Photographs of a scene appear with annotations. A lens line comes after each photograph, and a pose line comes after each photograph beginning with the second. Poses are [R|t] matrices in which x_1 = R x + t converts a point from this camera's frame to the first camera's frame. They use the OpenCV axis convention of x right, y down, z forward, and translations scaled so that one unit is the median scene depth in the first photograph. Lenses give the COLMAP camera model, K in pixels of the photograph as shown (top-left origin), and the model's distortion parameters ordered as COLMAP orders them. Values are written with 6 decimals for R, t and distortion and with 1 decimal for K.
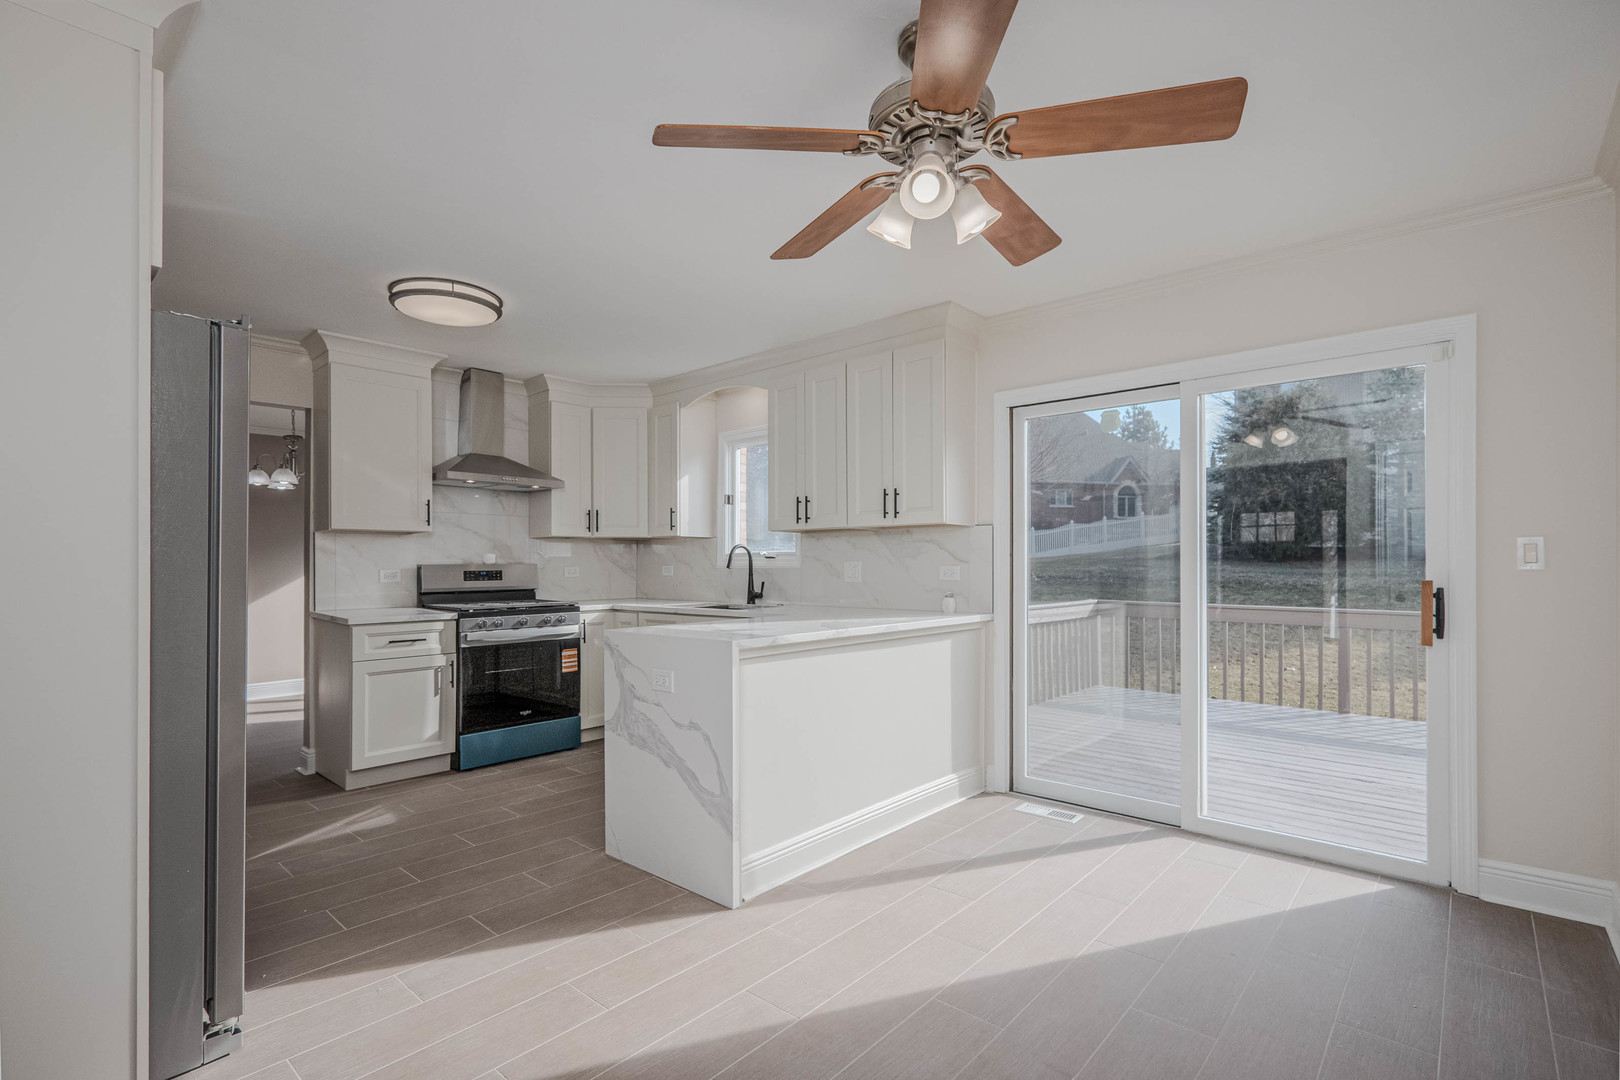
lens RADIAL K [[766.3, 0, 805.4], [0, 766.3, 563.6], [0, 0, 1]] dist [-0.010408, 0.003990]
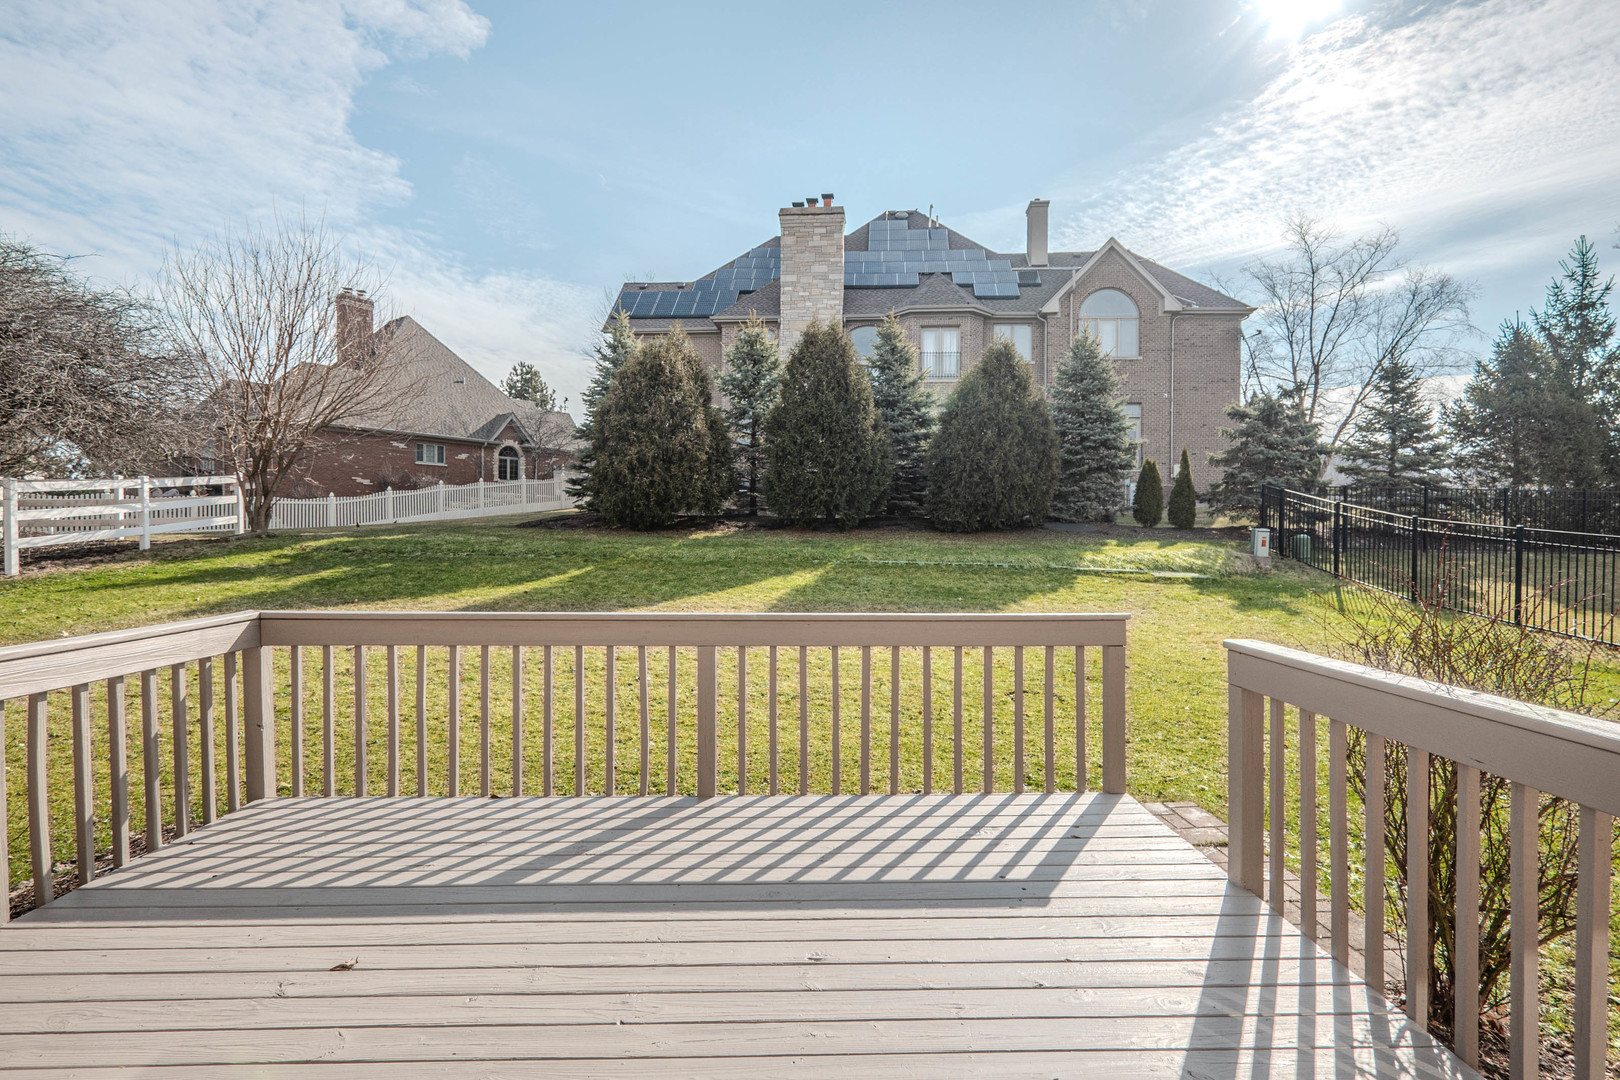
lens RADIAL K [[766.3, 0, 813.2], [0, 766.3, 532.2], [0, 0, 1]] dist [-0.010408, 0.003990]
pose [[0.730034, 0.002075, 0.683407, 0.070350], [-0.002783, 0.999996, -0.000064, -0.000500], [-0.683405, -0.001855, 0.730037, 0.099558]]
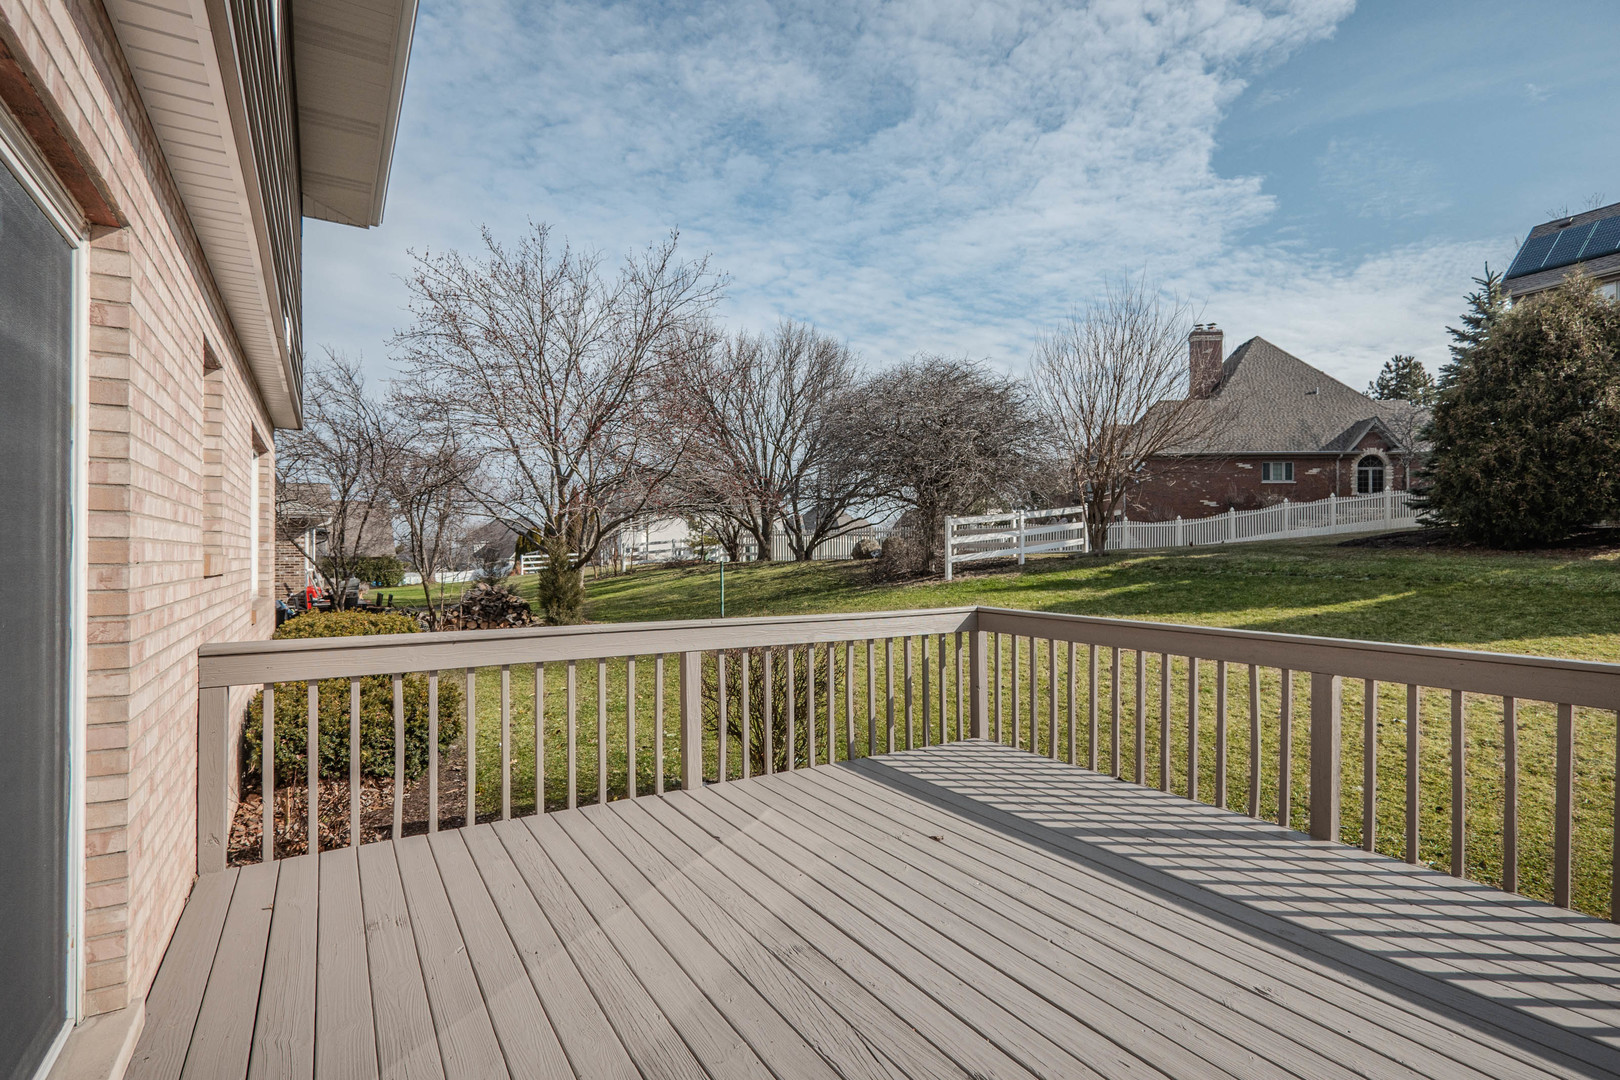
lens RADIAL K [[766.3, 0, 820.4], [0, 766.3, 553.2], [0, 0, 1]] dist [-0.010408, 0.003990]
pose [[0.960246, 0.002674, -0.279141, 0.098183], [-0.001762, 0.999992, 0.003521, -0.000172], [0.279148, -0.002889, 0.960244, 0.076547]]
